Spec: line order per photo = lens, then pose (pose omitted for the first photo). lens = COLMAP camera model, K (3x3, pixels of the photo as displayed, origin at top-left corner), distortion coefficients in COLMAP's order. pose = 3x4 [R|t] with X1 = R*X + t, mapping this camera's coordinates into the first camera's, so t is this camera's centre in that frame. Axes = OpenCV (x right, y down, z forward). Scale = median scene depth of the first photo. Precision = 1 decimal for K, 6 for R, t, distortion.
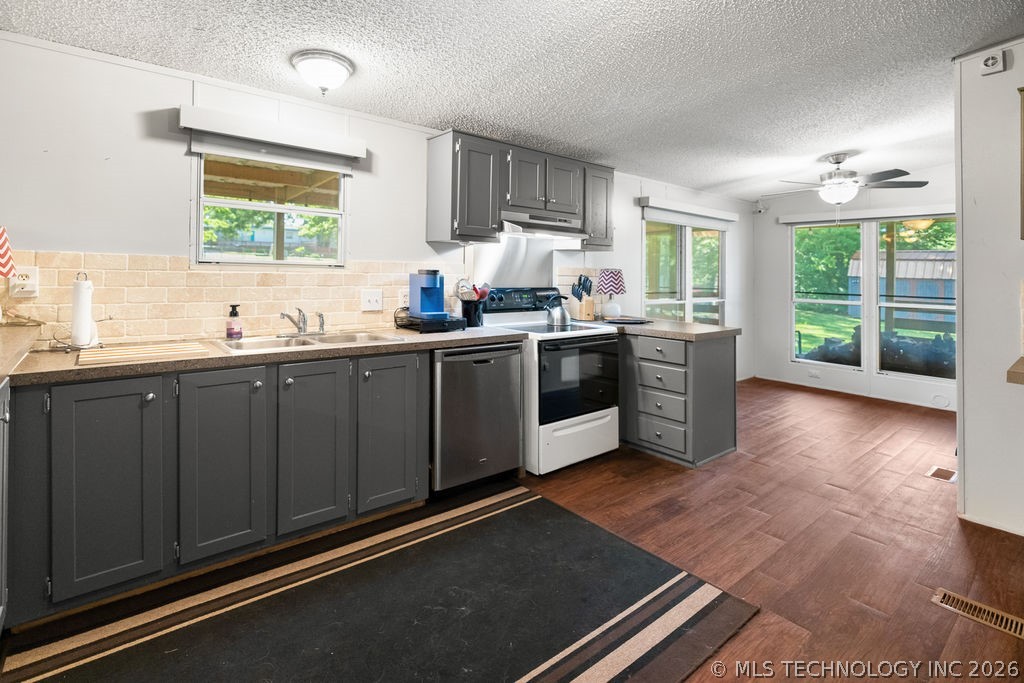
lens RADIAL K [[480.0, 0, 542.6], [0, 480.0, 265.1], [0, 0, 1]] dist [-0.000407, 0.000135]
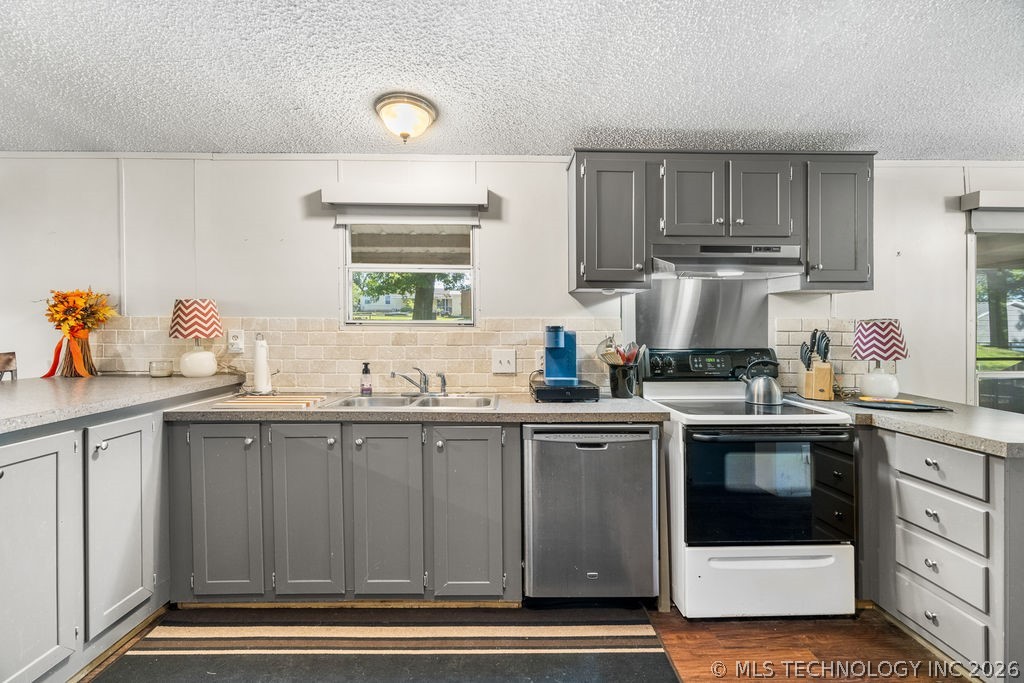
lens RADIAL K [[492.2, 0, 539.8], [0, 492.2, 335.5], [0, 0, 1]] dist [-0.003569, 0.000257]
pose [[0.777250, -0.009991, -0.629112, 0.270766], [0.024006, 0.999617, 0.013783, 0.013294], [0.628733, -0.025815, 0.777192, 0.310657]]
